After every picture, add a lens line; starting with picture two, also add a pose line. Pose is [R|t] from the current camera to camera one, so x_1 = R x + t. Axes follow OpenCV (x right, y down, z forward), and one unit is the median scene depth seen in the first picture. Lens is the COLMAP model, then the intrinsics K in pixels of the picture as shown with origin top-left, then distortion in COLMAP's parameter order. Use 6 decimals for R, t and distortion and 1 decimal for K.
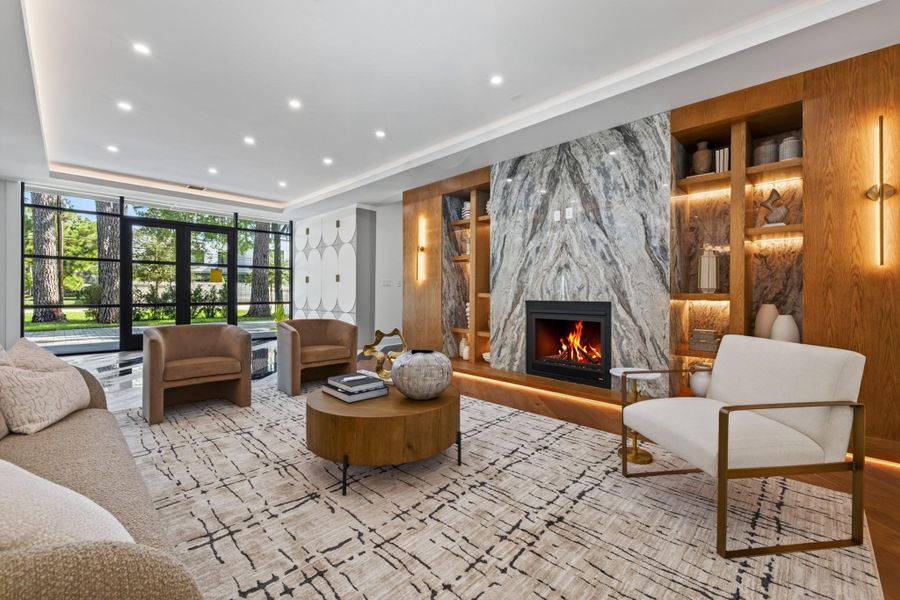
lens RADIAL K [[378.7, 0, 447.2], [0, 378.7, 294.0], [0, 0, 1]] dist [0.000382, 0.000136]
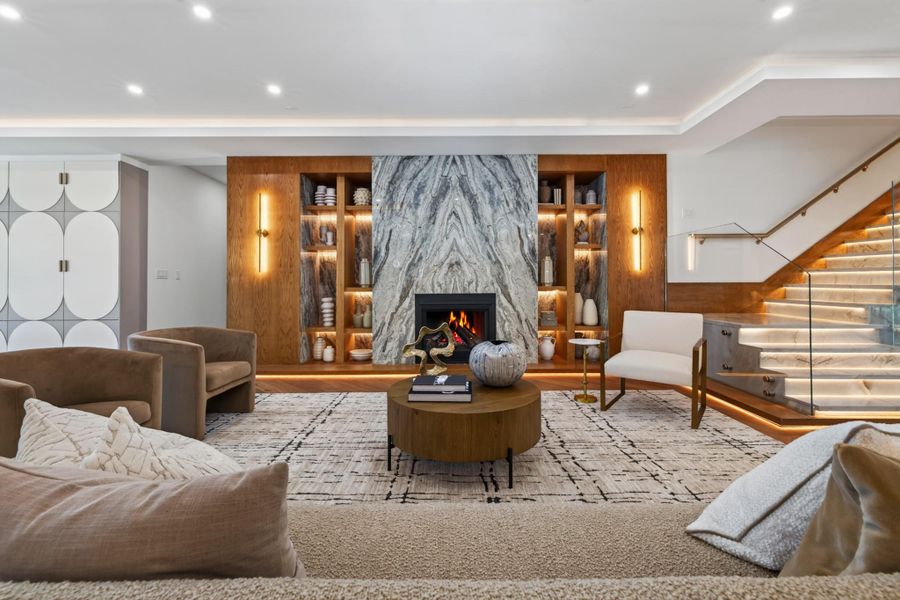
lens RADIAL K [[390.0, 0, 452.1], [0, 390.0, 283.1], [0, 0, 1]] dist [0.004001, 0.000075]
pose [[0.709225, 0.000469, 0.704982, -0.557414], [0.008744, 0.999917, -0.009462, -0.002109], [-0.704927, 0.012875, 0.709163, 0.185051]]
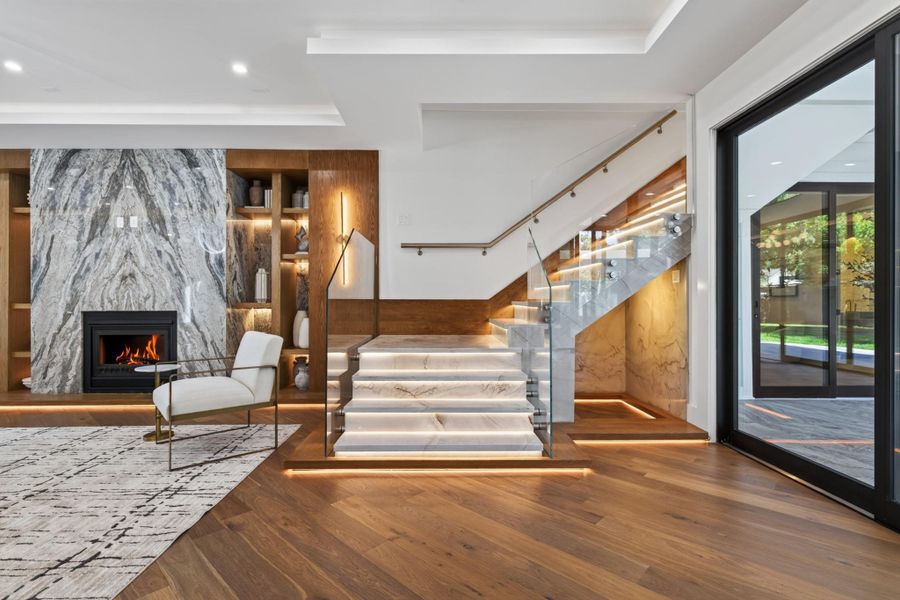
lens RADIAL K [[426.3, 0, 447.6], [0, 426.3, 304.7], [0, 0, 1]] dist [0.001104, 0.000938]
pose [[0.697817, -0.001674, 0.716275, 0.101057], [0.005586, 0.999980, -0.003105, 0.011019], [-0.716255, 0.006168, 0.697812, -0.375052]]
